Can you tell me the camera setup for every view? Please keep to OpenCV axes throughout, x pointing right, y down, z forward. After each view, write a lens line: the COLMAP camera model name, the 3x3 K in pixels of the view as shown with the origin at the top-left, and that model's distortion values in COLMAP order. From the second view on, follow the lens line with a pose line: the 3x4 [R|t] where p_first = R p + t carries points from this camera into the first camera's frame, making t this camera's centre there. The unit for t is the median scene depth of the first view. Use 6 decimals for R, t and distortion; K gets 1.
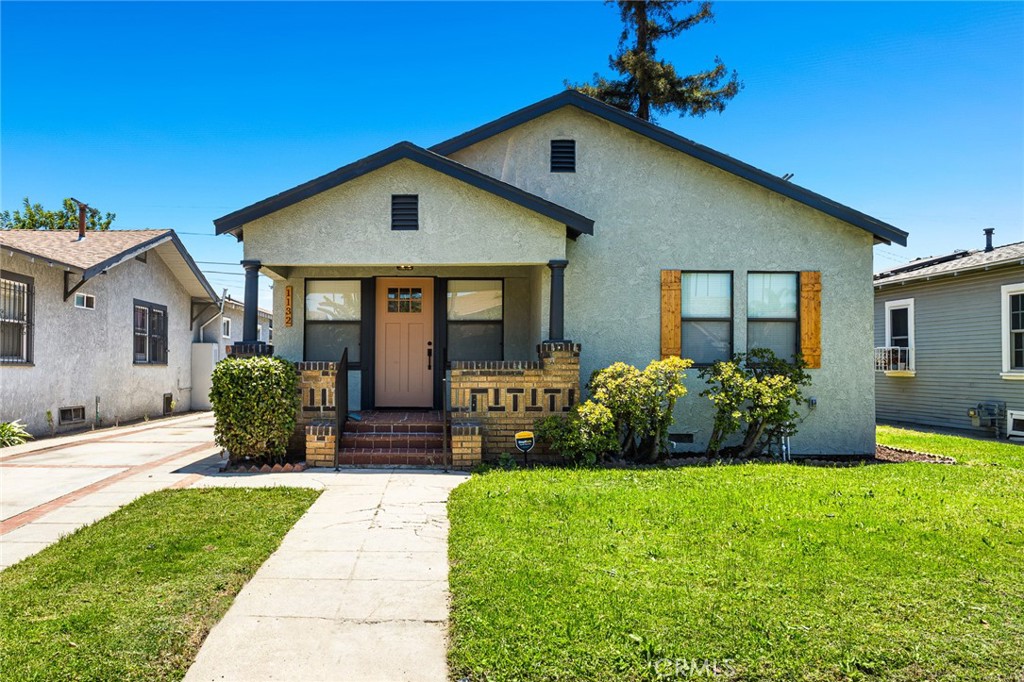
lens RADIAL K [[694.4, 0, 502.1], [0, 694.4, 347.8], [0, 0, 1]] dist [-0.000941, 0.005360]
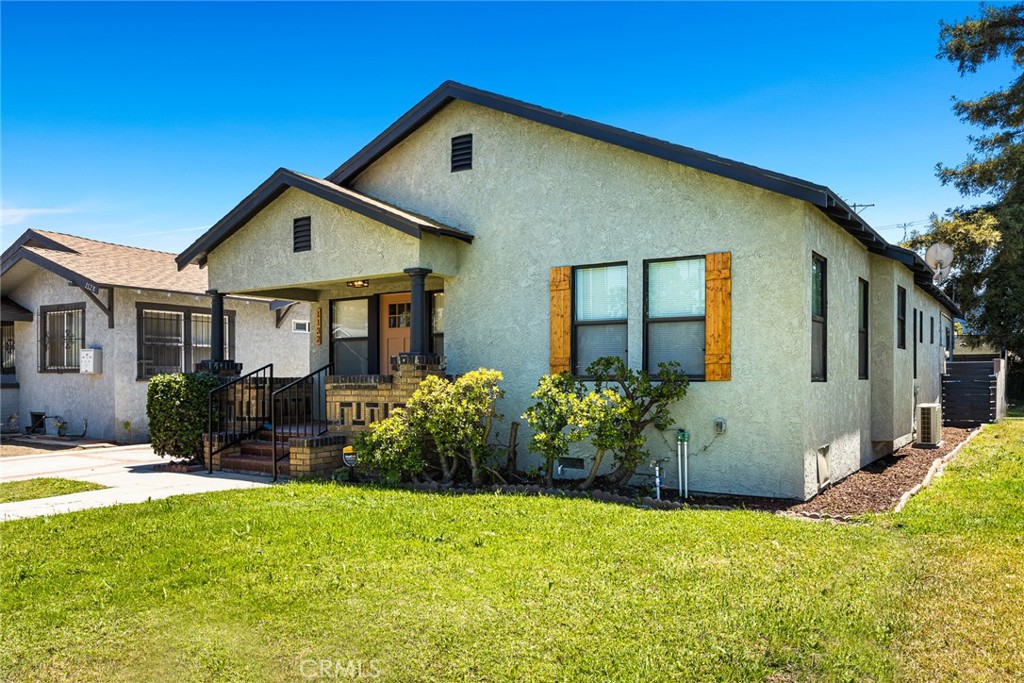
lens RADIAL K [[694.4, 0, 480.4], [0, 694.4, 381.2], [0, 0, 1]] dist [-0.000941, 0.005360]
pose [[0.868297, -0.003664, -0.496031, 0.600499], [0.019384, 0.999460, 0.026549, 0.004706], [0.495665, -0.032668, 0.867899, 0.207792]]
